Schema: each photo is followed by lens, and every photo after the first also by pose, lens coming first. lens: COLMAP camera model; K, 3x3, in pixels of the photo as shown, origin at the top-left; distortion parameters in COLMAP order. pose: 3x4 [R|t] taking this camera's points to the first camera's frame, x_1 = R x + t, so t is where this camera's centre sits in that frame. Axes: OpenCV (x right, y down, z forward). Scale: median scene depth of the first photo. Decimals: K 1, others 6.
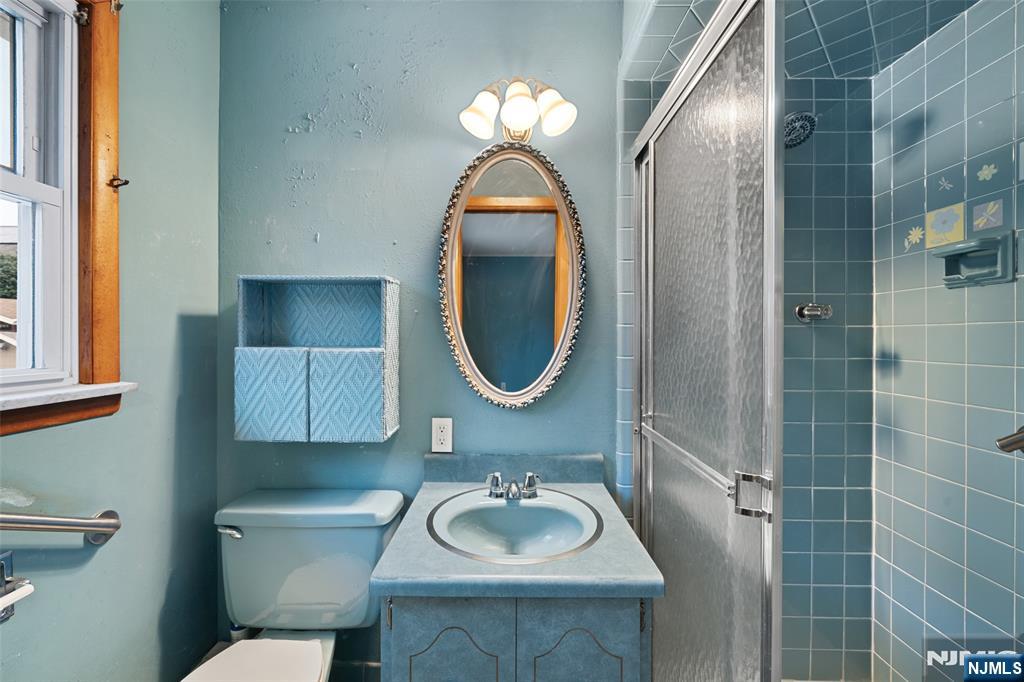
lens RADIAL K [[406.9, 0, 510.9], [0, 406.9, 337.8], [0, 0, 1]] dist [-0.001136, 0.000167]
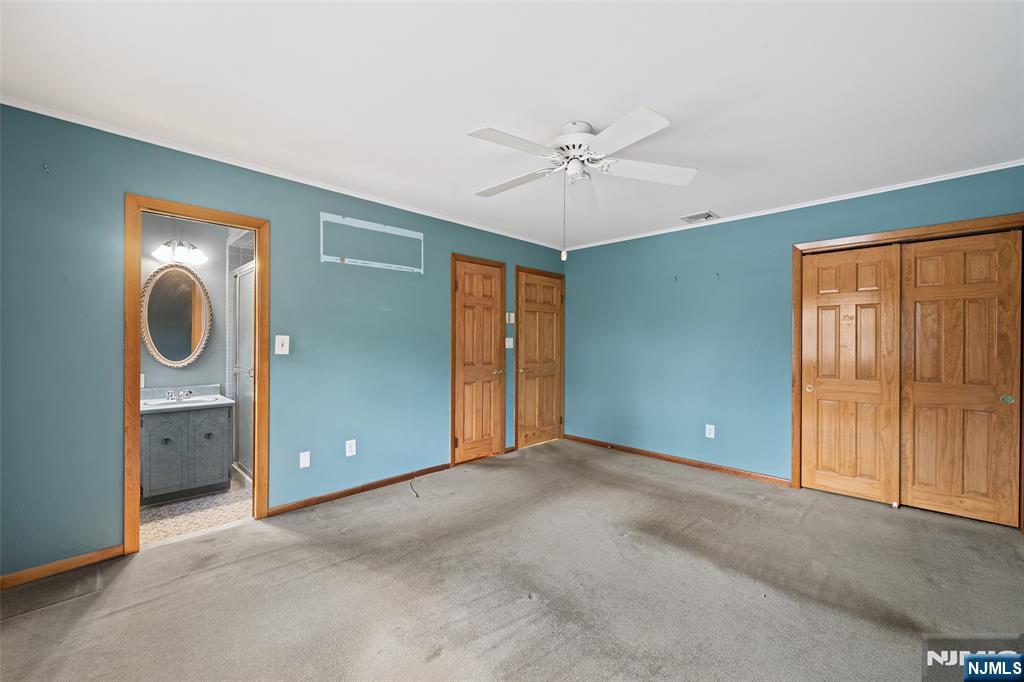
lens RADIAL K [[406.9, 0, 505.6], [0, 406.9, 342.7], [0, 0, 1]] dist [-0.001136, 0.000167]
pose [[0.695202, 0.000875, 0.718814, -0.400185], [0.001386, 0.999996, -0.002558, 0.023288], [-0.718813, 0.002775, 0.695198, -2.273730]]
